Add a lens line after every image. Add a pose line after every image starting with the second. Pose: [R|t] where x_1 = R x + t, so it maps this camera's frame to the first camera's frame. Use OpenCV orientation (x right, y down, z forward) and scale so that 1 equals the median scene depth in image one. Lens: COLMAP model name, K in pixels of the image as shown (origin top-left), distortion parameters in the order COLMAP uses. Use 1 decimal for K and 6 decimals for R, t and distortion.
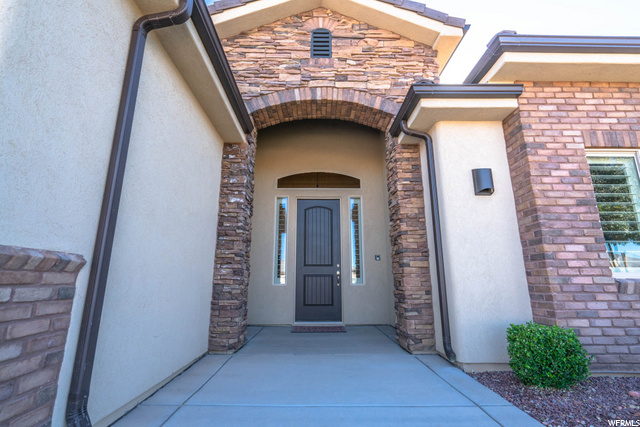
lens RADIAL K [[290.7, 0, 318.6], [0, 290.7, 215.1], [0, 0, 1]] dist [-0.000683, 0.001639]
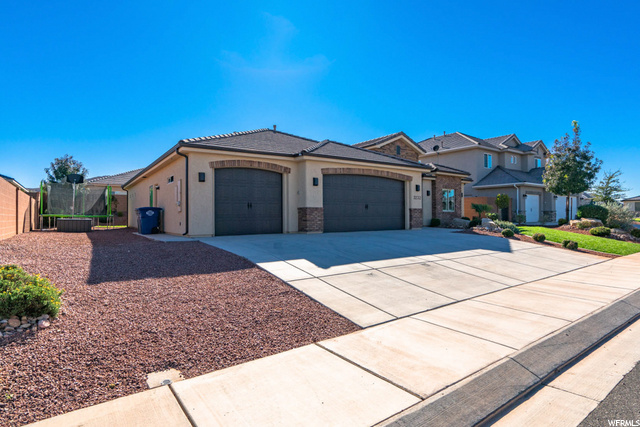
lens RADIAL K [[347.2, 0, 327.4], [0, 347.2, 201.4], [0, 0, 1]] dist [-0.014253, 0.003466]
pose [[0.827096, 0.018843, 0.561745, -3.816873], [-0.125846, 0.980272, 0.152409, -0.592368], [-0.547791, -0.196751, 0.813151, -2.674473]]
